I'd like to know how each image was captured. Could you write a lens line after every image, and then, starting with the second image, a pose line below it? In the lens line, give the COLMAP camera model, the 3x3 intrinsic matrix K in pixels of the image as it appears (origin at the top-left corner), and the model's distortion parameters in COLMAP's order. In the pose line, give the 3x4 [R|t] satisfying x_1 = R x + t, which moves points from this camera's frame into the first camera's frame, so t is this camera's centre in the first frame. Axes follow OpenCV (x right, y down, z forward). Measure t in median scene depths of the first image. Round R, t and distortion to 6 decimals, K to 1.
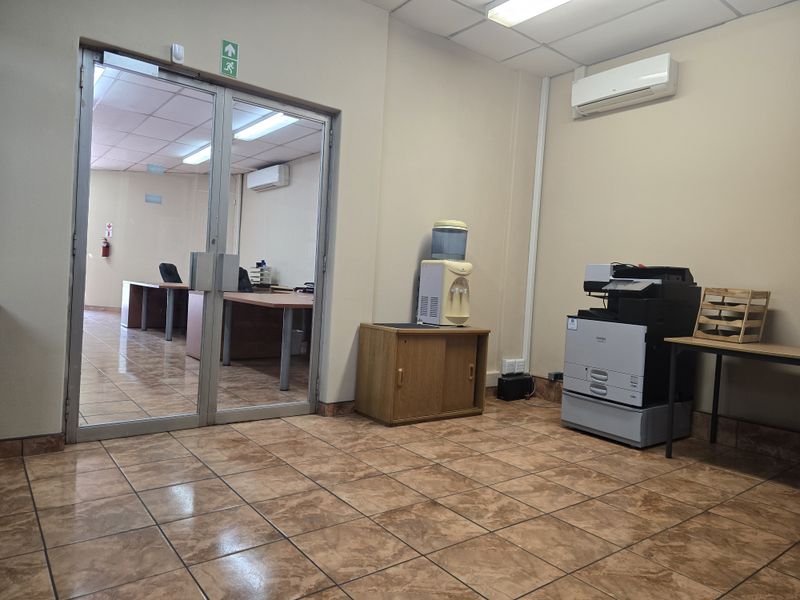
lens RADIAL K [[538.1, 0, 396.0], [0, 538.1, 300.0], [0, 0, 1]] dist [0.040136, -0.002580]
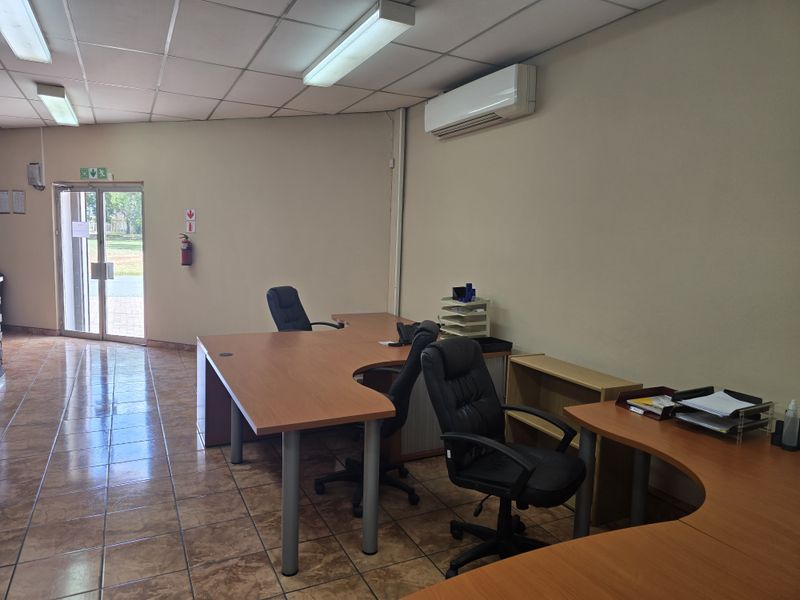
lens RADIAL K [[538.1, 0, 396.0], [0, 538.1, 300.0], [0, 0, 1]] dist [0.040136, -0.002580]
pose [[0.980250, -0.003014, -0.197737, -0.216823], [0.017236, 0.997381, 0.070241, -0.093774], [0.197008, -0.072262, 0.977735, 0.530194]]
